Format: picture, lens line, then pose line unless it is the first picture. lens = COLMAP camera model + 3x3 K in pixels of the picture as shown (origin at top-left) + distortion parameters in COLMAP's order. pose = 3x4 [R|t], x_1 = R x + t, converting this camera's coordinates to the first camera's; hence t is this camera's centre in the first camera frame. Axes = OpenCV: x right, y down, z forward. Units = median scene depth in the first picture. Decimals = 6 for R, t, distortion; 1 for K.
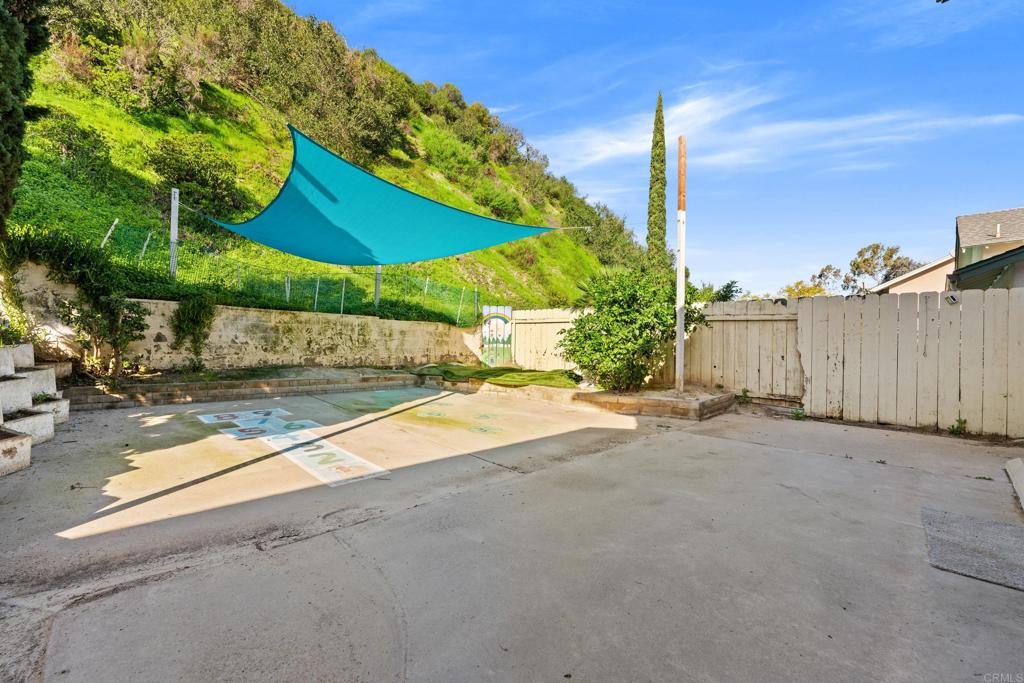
lens RADIAL K [[415.3, 0, 514.3], [0, 415.3, 346.9], [0, 0, 1]] dist [-0.000555, -0.000569]
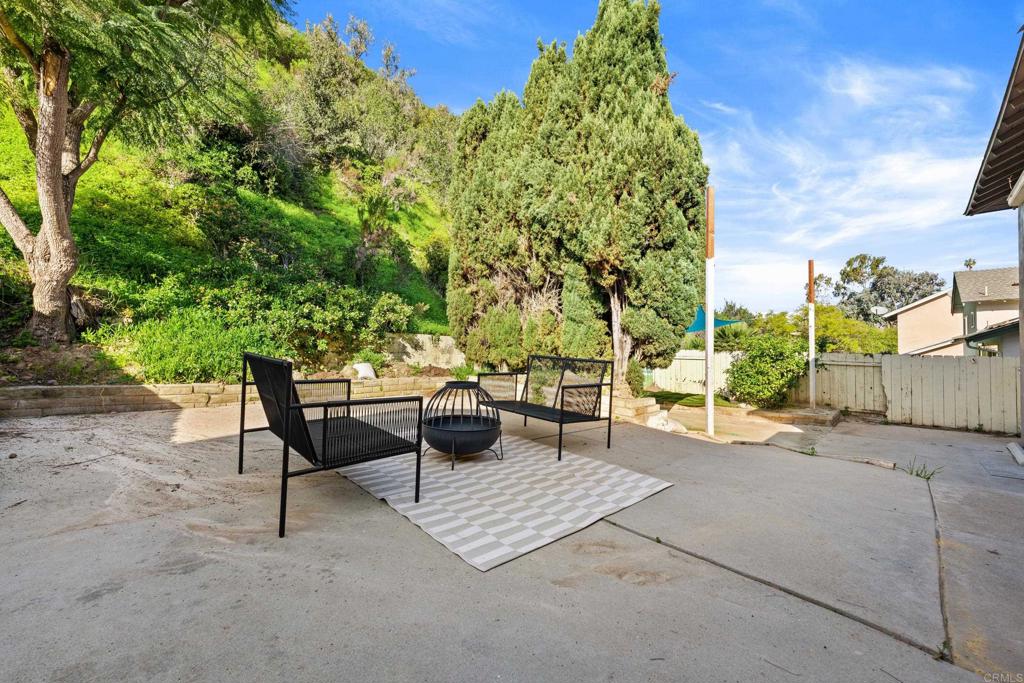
lens RADIAL K [[415.3, 0, 510.5], [0, 415.3, 343.9], [0, 0, 1]] dist [-0.000555, -0.000569]
pose [[0.999552, -0.017279, 0.024425, -0.893694], [0.017556, 0.999783, -0.011196, -0.166285], [-0.024226, 0.011620, 0.999639, -0.683595]]
